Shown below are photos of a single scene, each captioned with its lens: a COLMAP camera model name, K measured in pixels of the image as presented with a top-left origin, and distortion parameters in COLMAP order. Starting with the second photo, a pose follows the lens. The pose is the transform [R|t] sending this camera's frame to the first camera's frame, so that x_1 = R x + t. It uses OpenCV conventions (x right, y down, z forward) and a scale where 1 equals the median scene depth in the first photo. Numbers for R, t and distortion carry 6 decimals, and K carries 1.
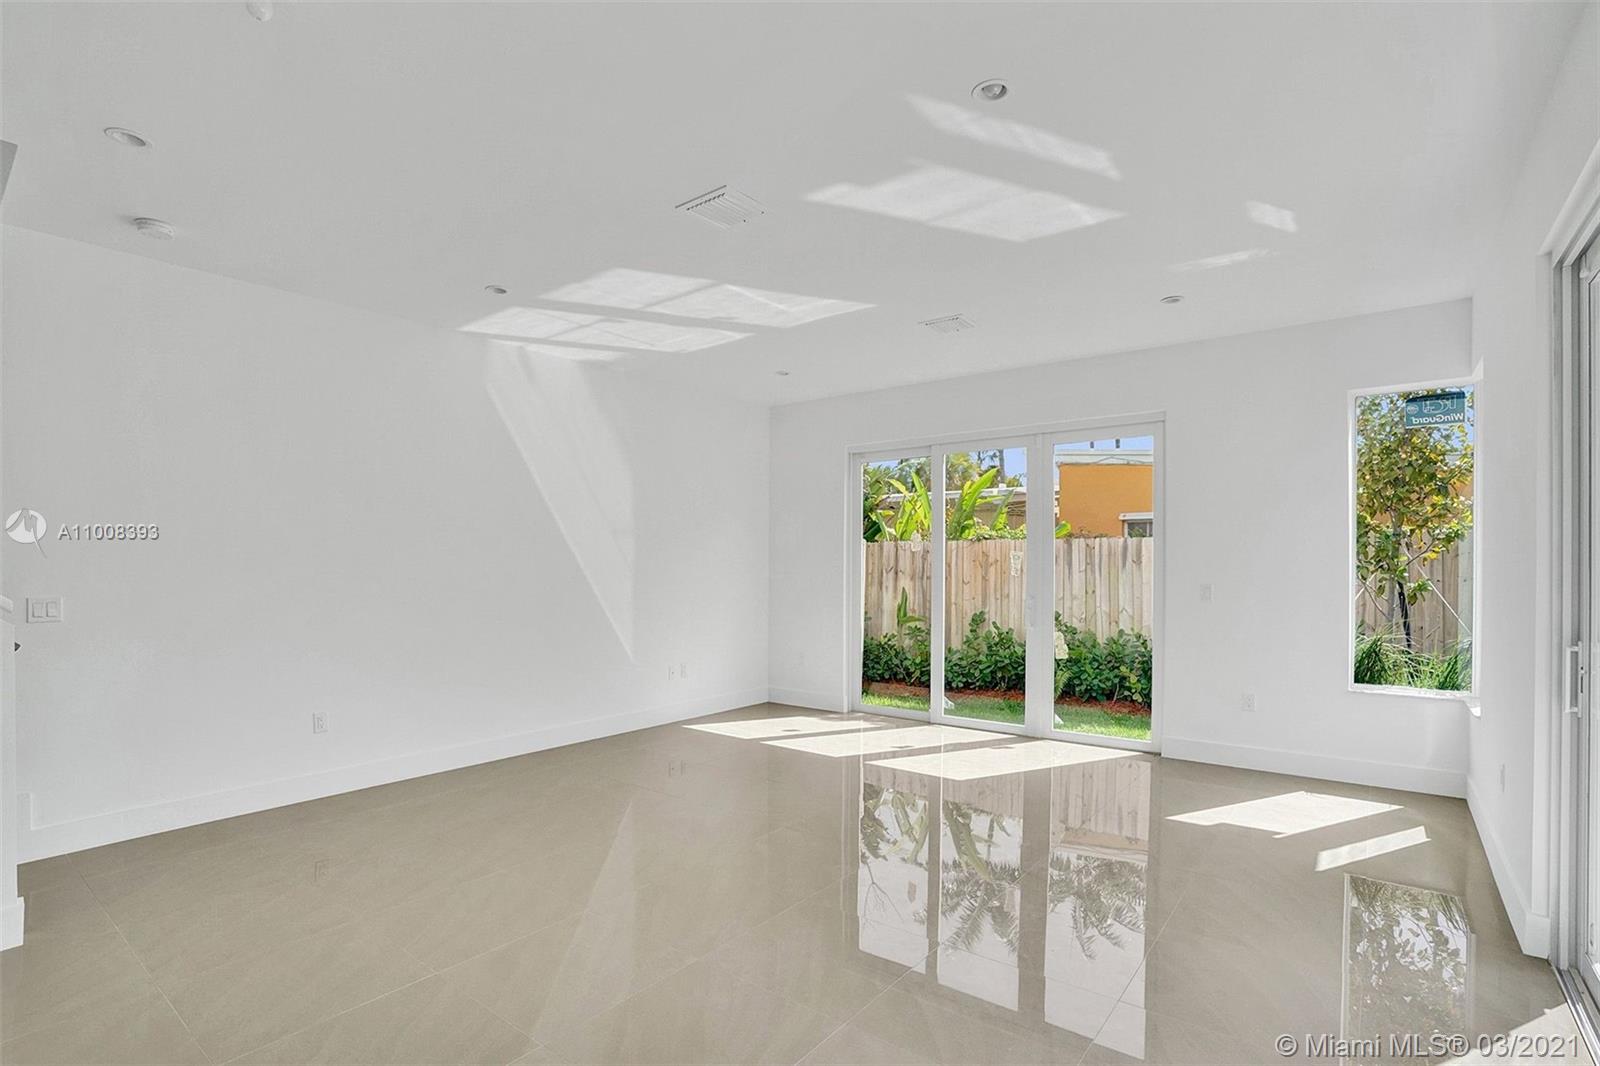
lens RADIAL K [[764.1, 0, 793.4], [0, 764.1, 545.1], [0, 0, 1]] dist [0.003685, 0.001264]
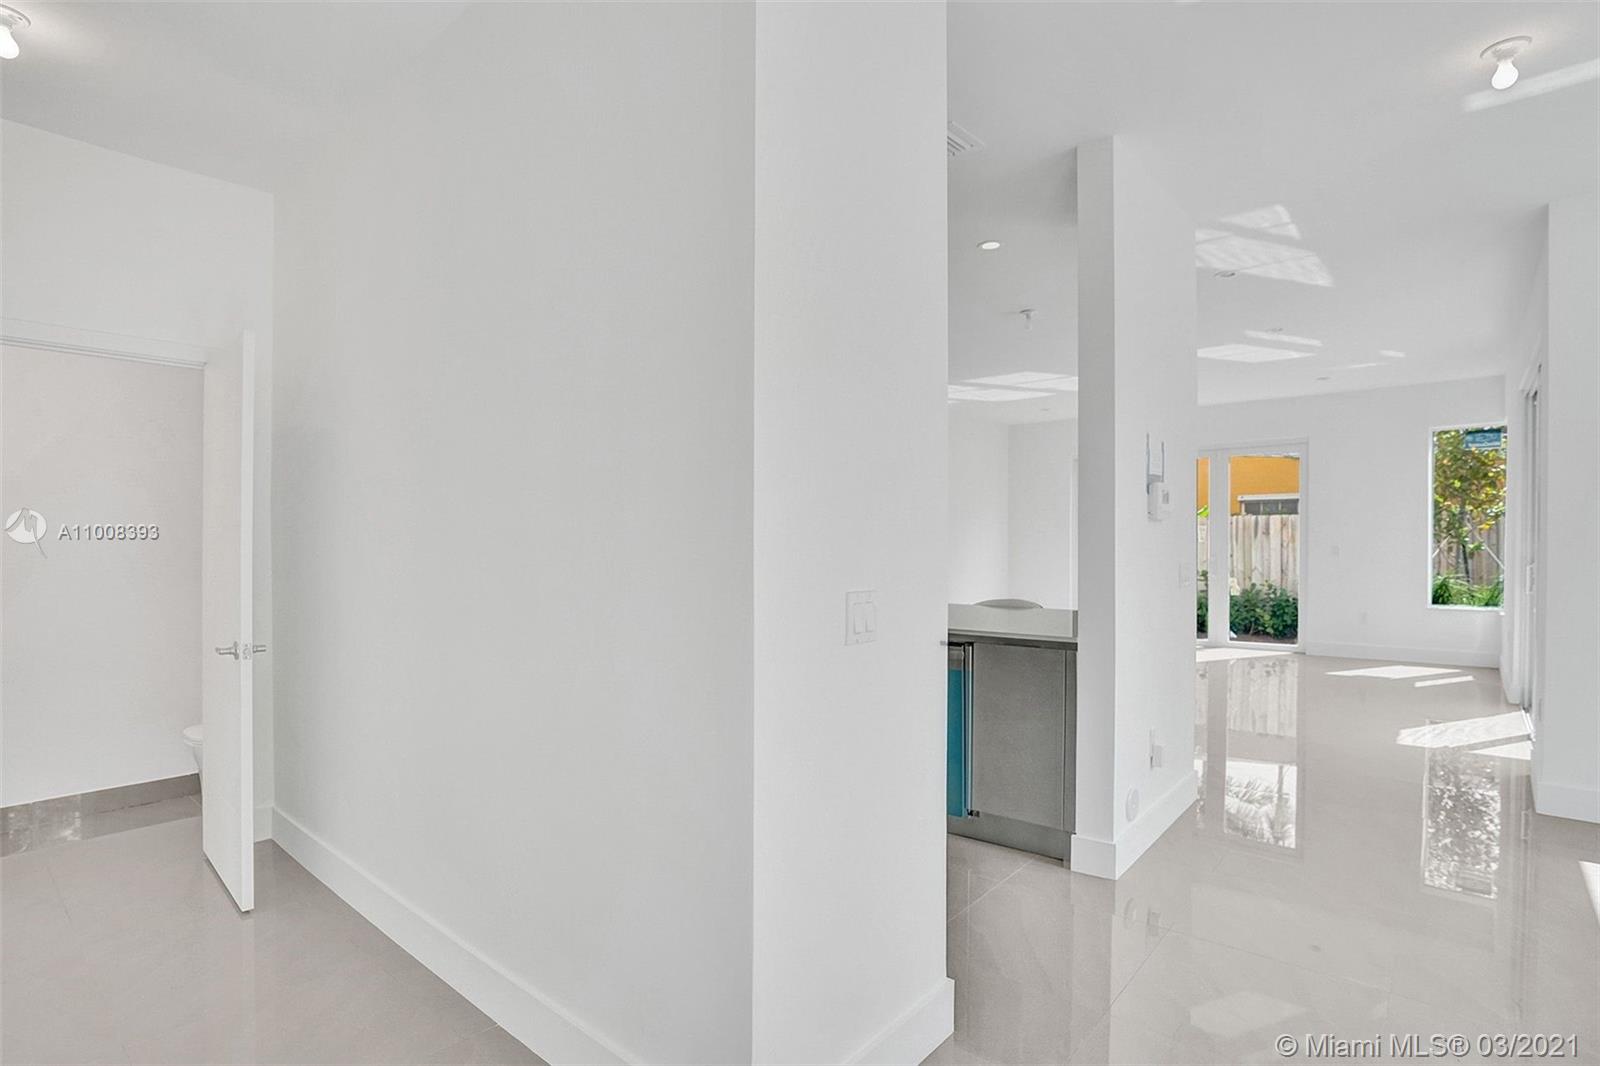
lens RADIAL K [[764.1, 0, 806.5], [0, 764.1, 530.4], [0, 0, 1]] dist [0.003685, 0.001264]
pose [[0.998575, -0.006562, -0.052957, -0.433275], [0.007124, 0.999920, 0.010427, -0.004771], [0.052884, -0.010790, 0.998542, -0.593211]]
